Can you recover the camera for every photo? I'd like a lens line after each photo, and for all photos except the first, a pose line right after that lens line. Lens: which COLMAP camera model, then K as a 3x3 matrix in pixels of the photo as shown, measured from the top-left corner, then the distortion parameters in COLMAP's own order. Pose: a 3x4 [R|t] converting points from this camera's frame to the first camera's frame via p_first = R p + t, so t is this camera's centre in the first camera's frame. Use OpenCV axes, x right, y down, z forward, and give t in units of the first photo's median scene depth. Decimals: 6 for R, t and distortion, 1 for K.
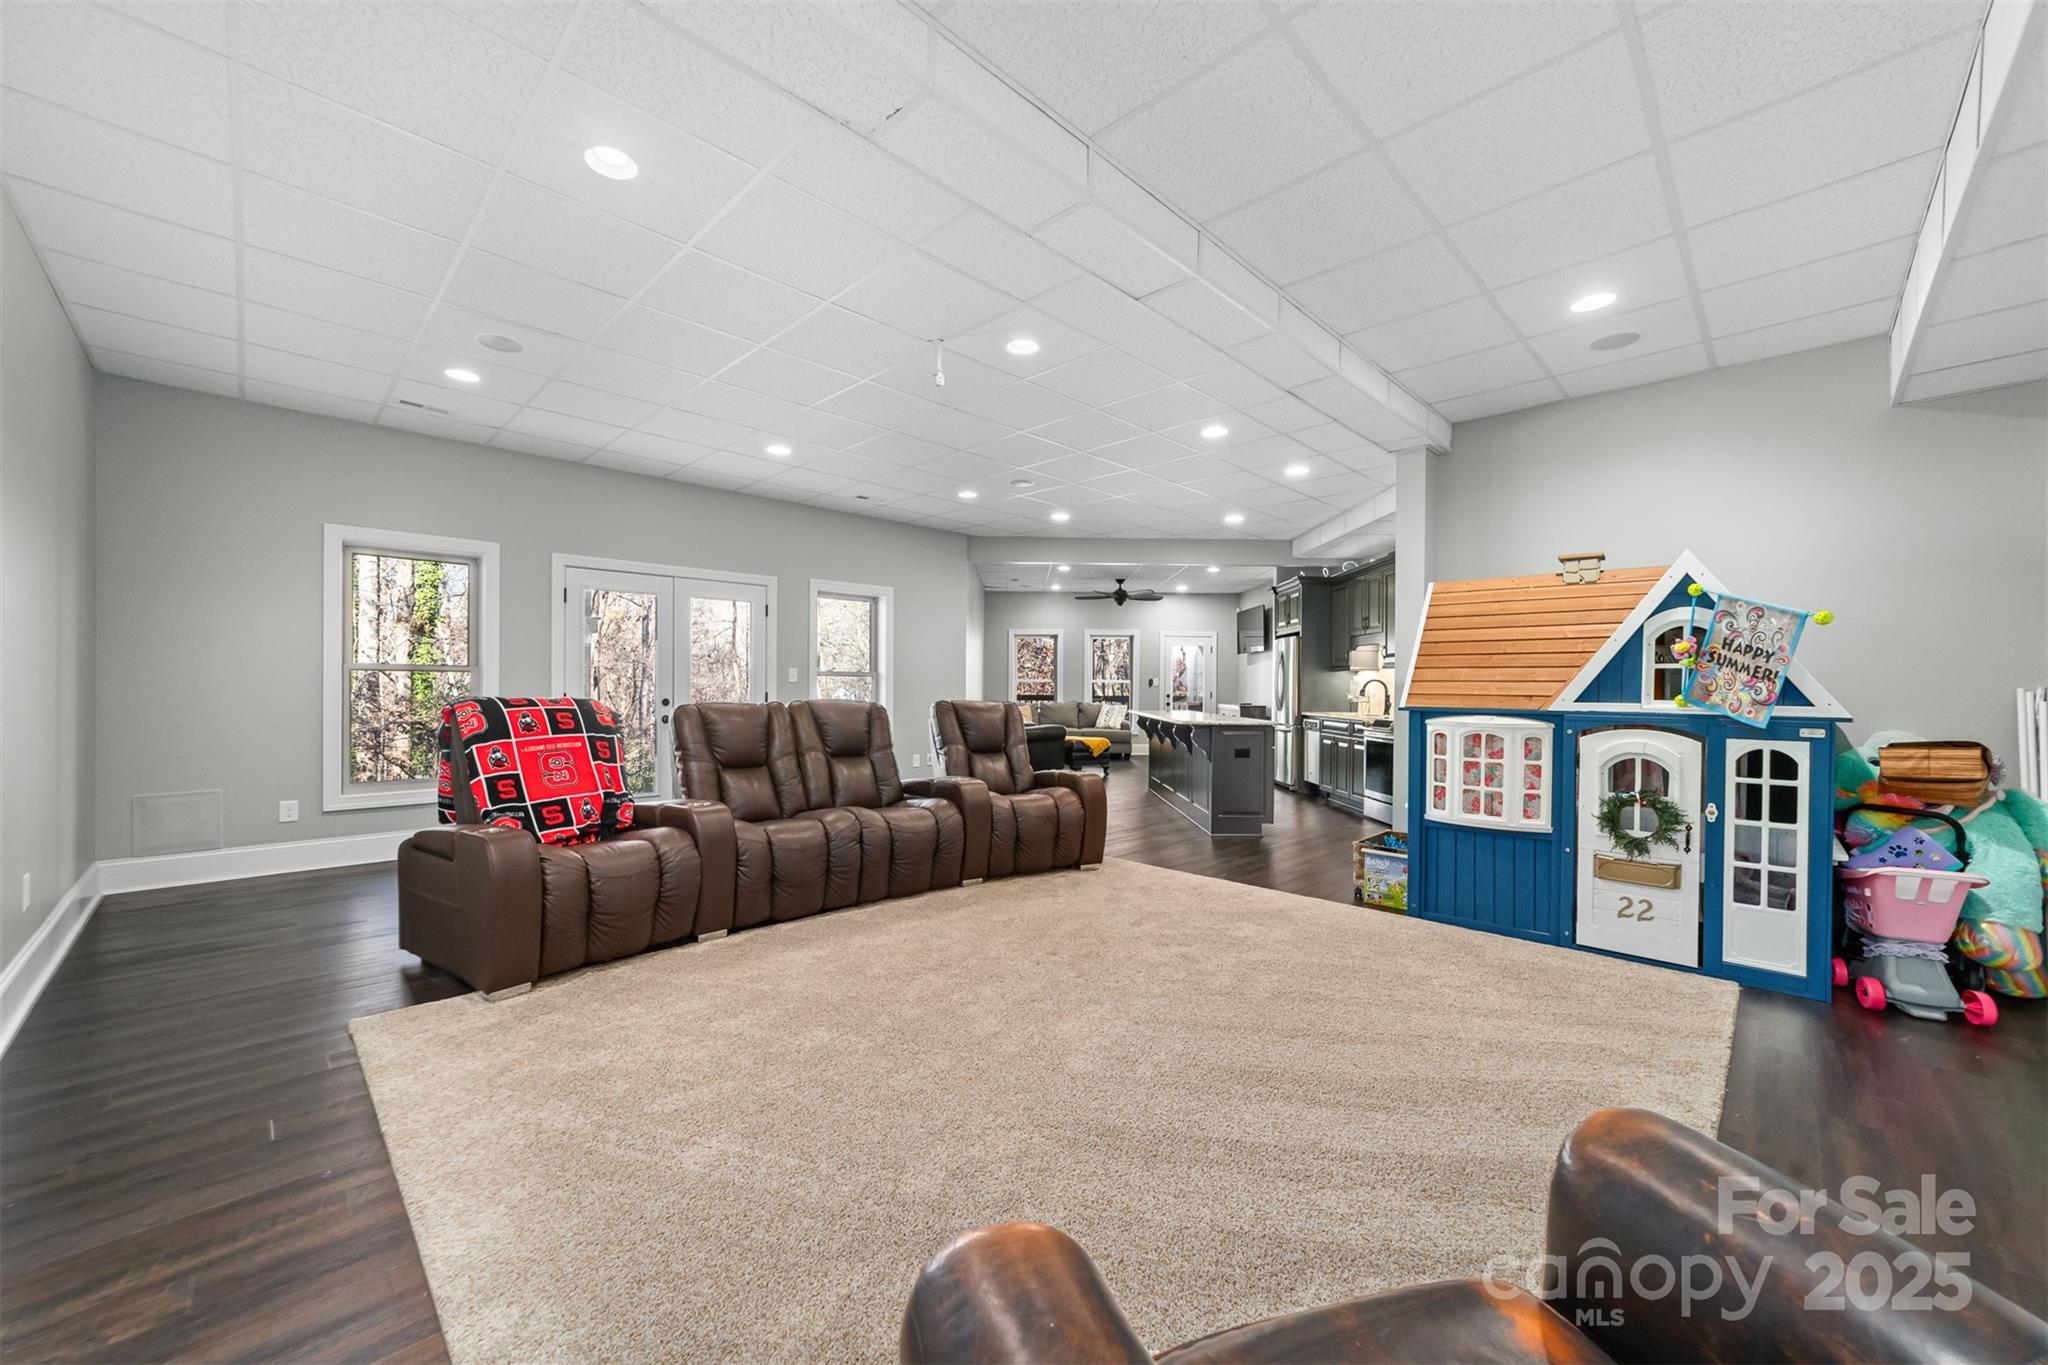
lens RADIAL K [[805.2, 0, 1015.7], [0, 805.2, 679.7], [0, 0, 1]] dist [-0.001139, -0.000054]
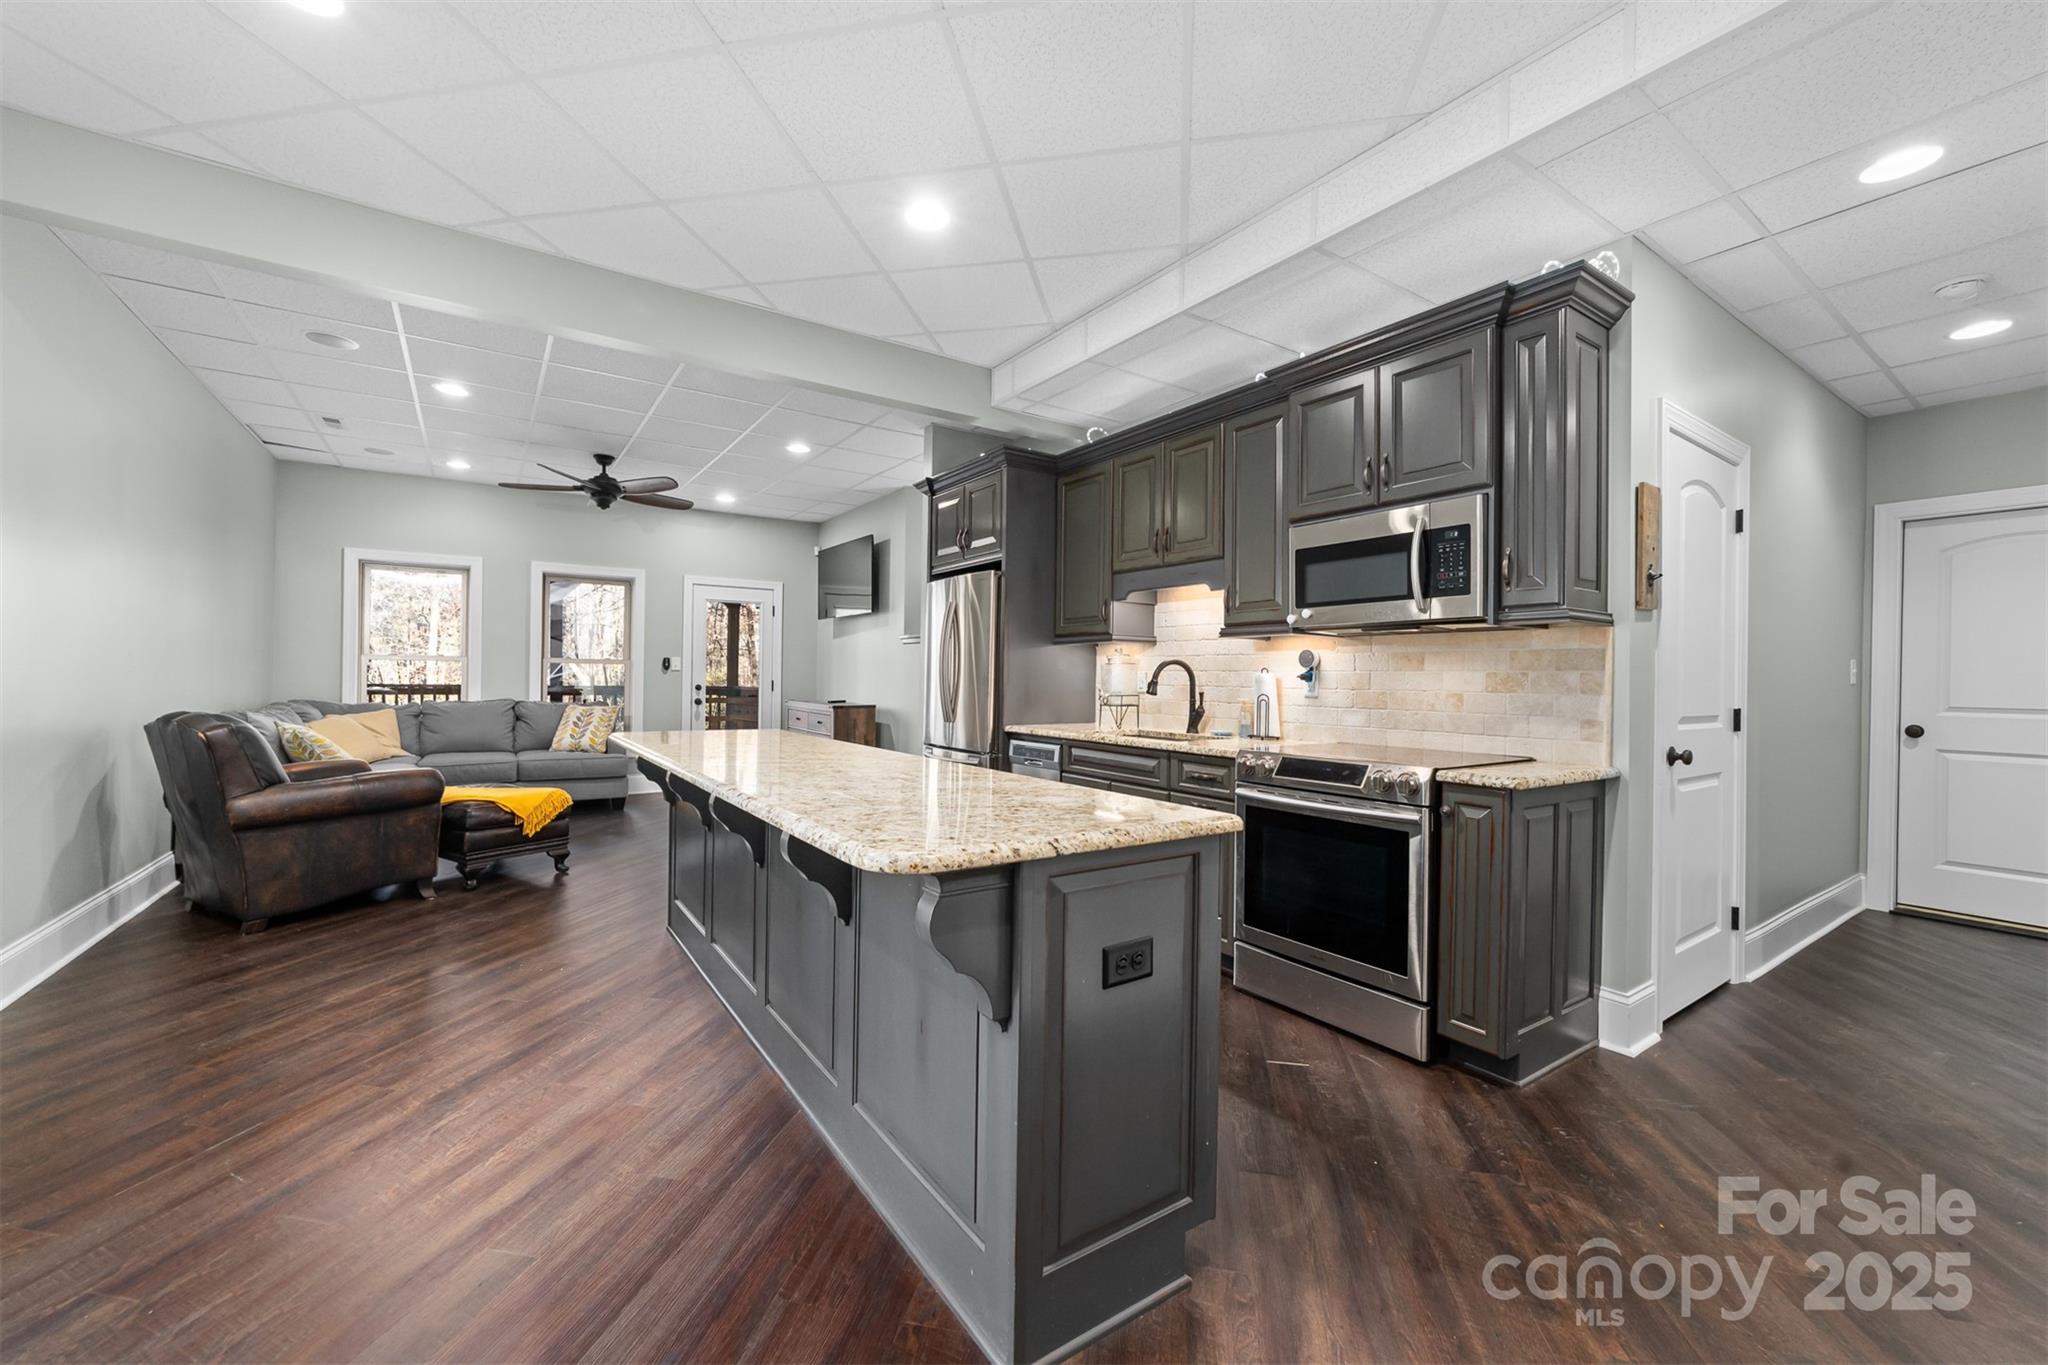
lens RADIAL K [[805.2, 0, 1015.7], [0, 805.2, 679.7], [0, 0, 1]] dist [-0.001139, -0.000054]
pose [[0.834566, 0.002855, 0.550901, 0.068421], [-0.012592, 0.999824, 0.013895, 0.004031], [-0.550764, -0.018533, 0.834455, 0.440567]]
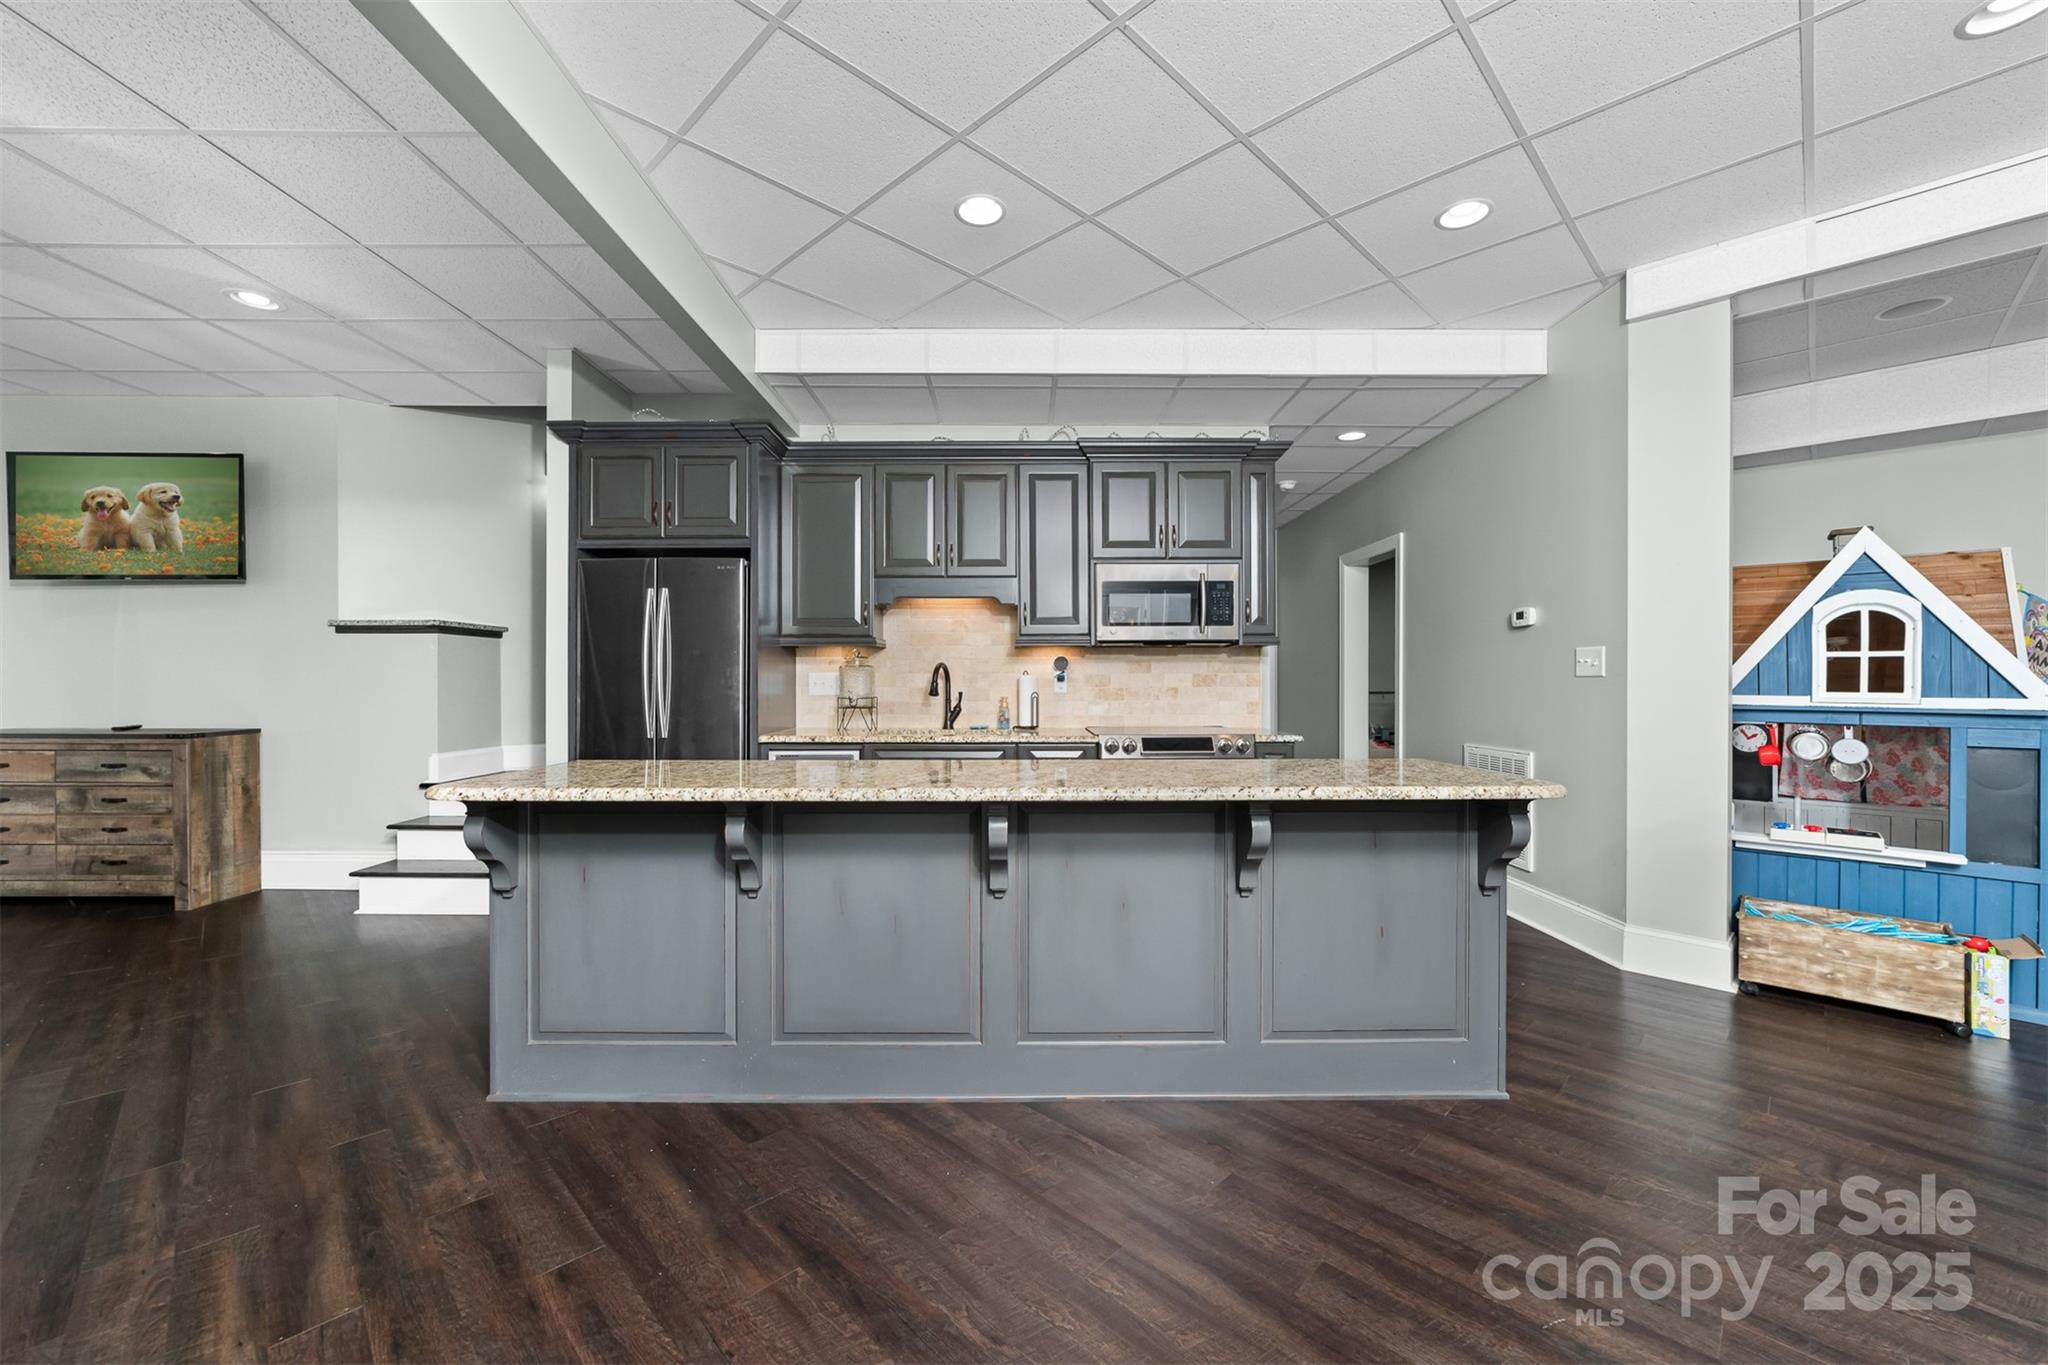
lens RADIAL K [[805.2, 0, 1015.7], [0, 805.2, 679.7], [0, 0, 1]] dist [-0.001139, -0.000054]
pose [[0.016873, -0.006953, 0.999833, -0.038586], [-0.008381, 0.999940, 0.007095, 0.004087], [-0.999823, -0.008499, 0.016814, 0.609920]]
